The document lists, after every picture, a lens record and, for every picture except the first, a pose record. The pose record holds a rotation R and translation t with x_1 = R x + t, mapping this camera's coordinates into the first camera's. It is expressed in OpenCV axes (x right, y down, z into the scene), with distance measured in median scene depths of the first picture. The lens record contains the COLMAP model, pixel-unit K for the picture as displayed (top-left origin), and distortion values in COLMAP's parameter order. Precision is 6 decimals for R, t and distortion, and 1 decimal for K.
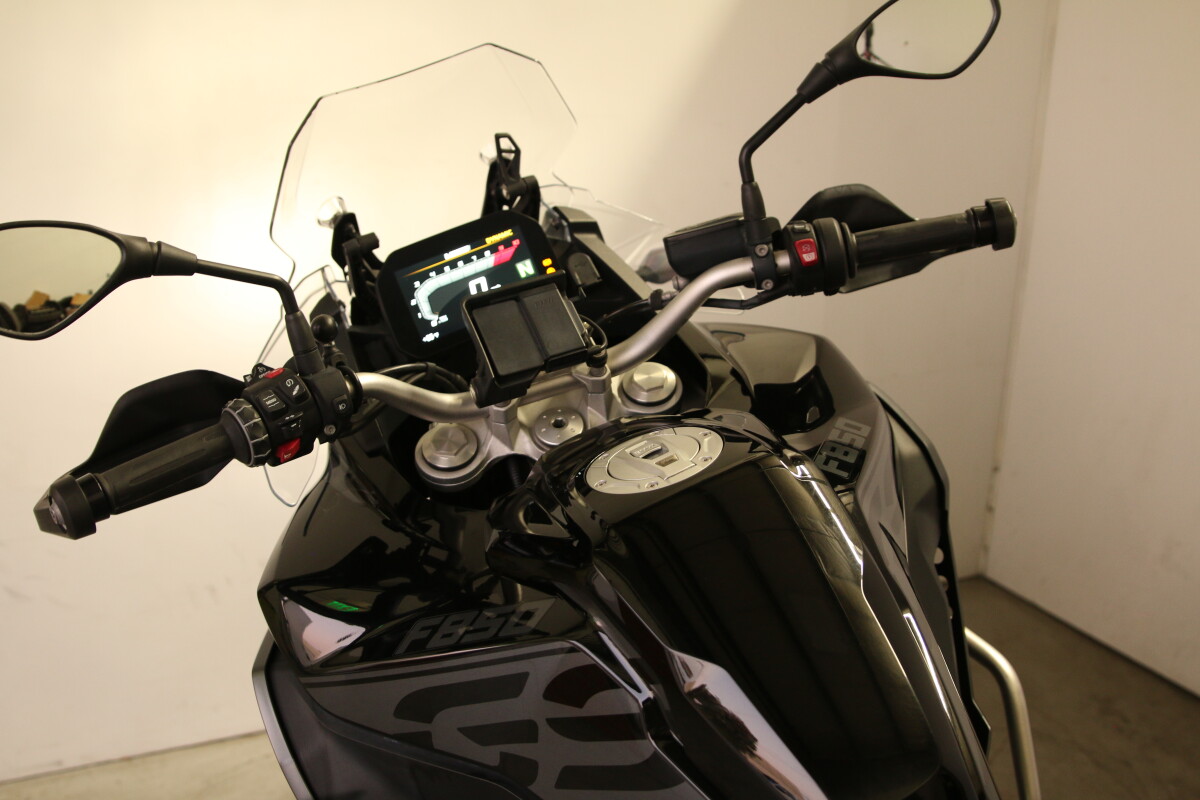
lens RADIAL K [[1296.4, 0, 600.0], [0, 1296.4, 400.0], [0, 0, 1]] dist [-0.153520, 0.133894]
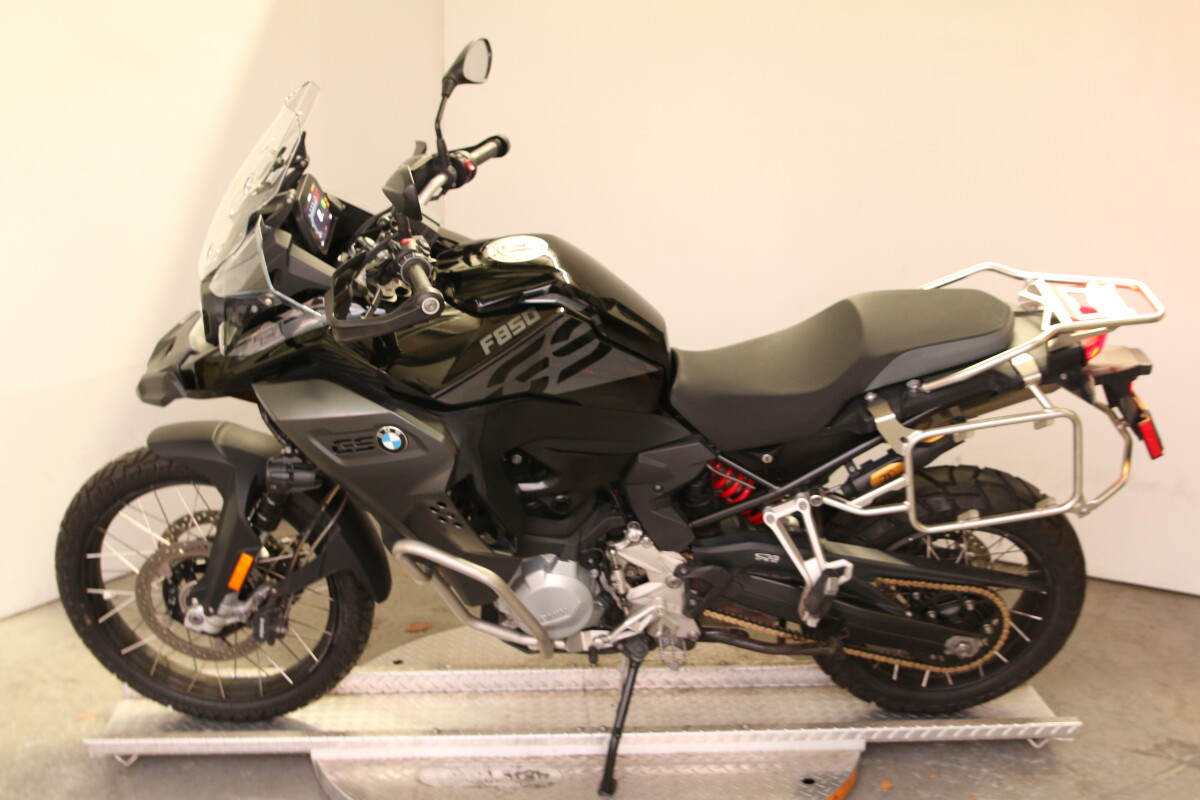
lens RADIAL K [[1533.8, 0, 600.0], [0, 1533.8, 400.0], [0, 0, 1]] dist [-0.106371, -0.003186]
pose [[0.392918, -0.232986, 0.889569, -2.402031], [0.280769, 0.951573, 0.125211, 0.000718], [-0.875662, 0.200566, 0.439305, -0.285107]]
